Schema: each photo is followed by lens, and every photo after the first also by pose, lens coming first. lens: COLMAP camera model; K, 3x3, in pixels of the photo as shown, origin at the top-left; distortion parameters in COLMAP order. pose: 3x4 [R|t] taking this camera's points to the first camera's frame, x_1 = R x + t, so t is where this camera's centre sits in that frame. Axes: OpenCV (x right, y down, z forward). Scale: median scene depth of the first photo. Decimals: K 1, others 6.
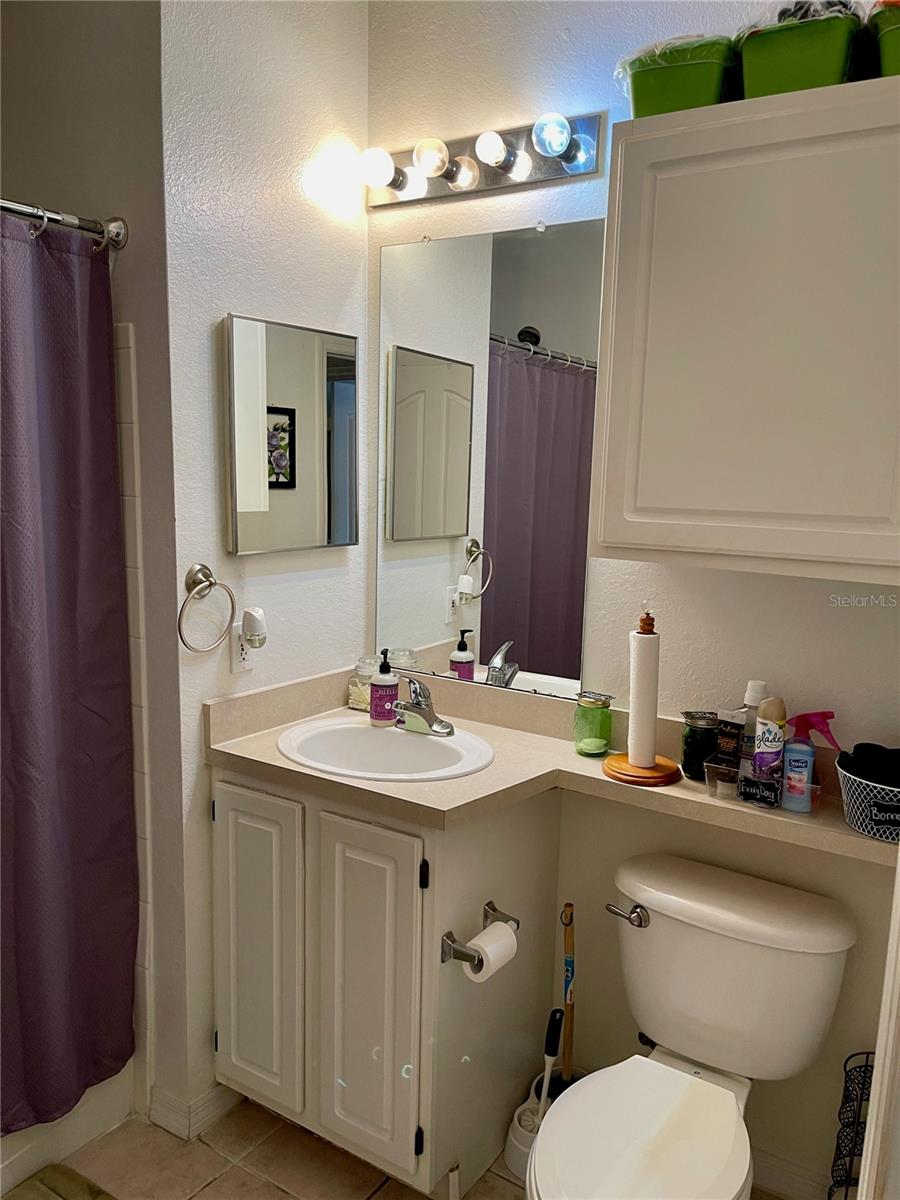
lens RADIAL K [[905.4, 0, 450.0], [0, 905.4, 600.0], [0, 0, 1]] dist [0.084819, -0.117019]
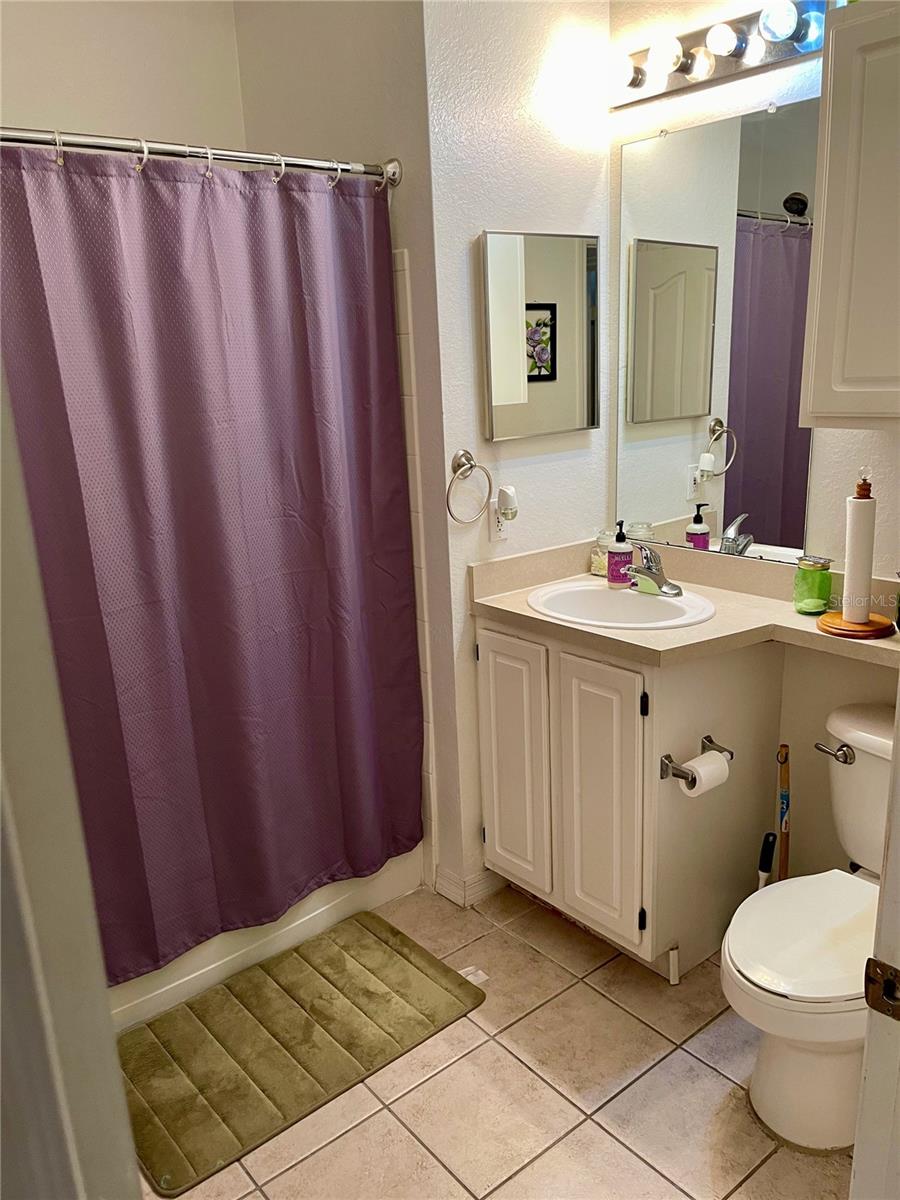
lens RADIAL K [[916.3, 0, 437.0], [0, 916.3, 605.0], [0, 0, 1]] dist [0.084169, -0.088010]
pose [[0.948798, 0.018676, -0.315332, 0.080497], [0.018605, 0.993214, 0.114803, 0.024315], [0.315336, -0.114792, 0.942012, -0.182134]]
